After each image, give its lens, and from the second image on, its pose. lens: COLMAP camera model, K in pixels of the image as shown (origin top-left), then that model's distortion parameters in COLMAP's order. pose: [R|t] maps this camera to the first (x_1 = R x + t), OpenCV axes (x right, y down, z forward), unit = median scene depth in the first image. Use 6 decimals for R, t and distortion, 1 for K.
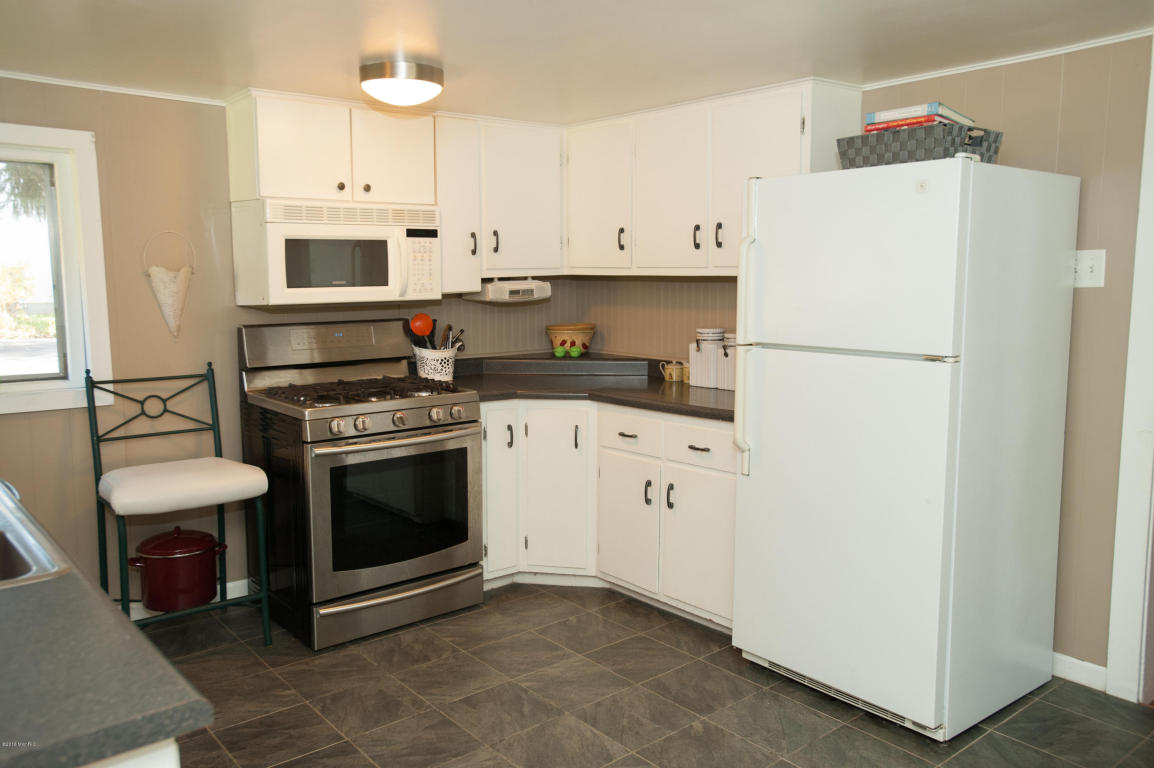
lens RADIAL K [[906.0, 0, 577.5], [0, 906.0, 382.6], [0, 0, 1]] dist [-0.004531, -0.000594]
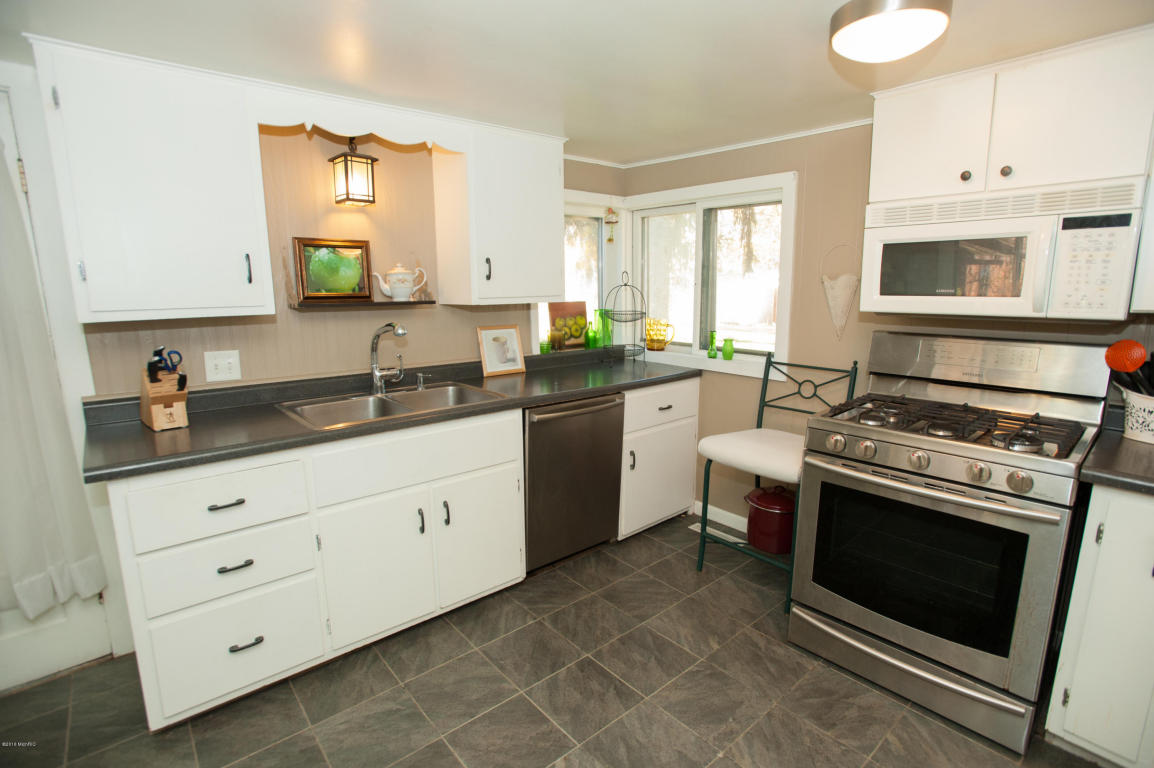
lens RADIAL K [[556.4, 0, 572.5], [0, 556.4, 386.4], [0, 0, 1]] dist [-0.045288, 0.011918]
pose [[0.011219, 0.181017, -0.983416, 0.252251], [-0.120984, 0.976498, 0.178364, -0.068830], [0.992591, 0.116977, 0.032855, 0.617478]]
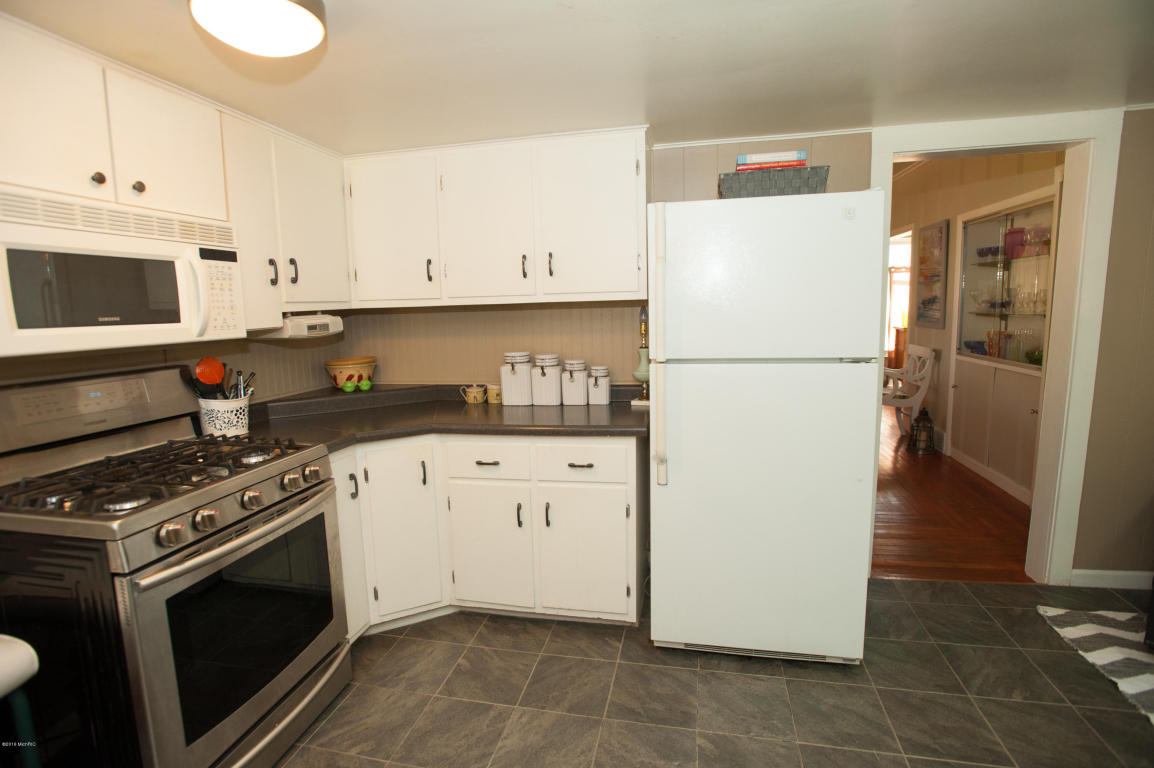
lens RADIAL K [[556.4, 0, 581.5], [0, 556.4, 386.1], [0, 0, 1]] dist [-0.045288, 0.011918]
pose [[0.785843, -0.100890, 0.610140, -0.228358], [0.099763, 0.994362, 0.035931, -0.037841], [-0.610326, 0.032634, 0.791478, 0.443303]]
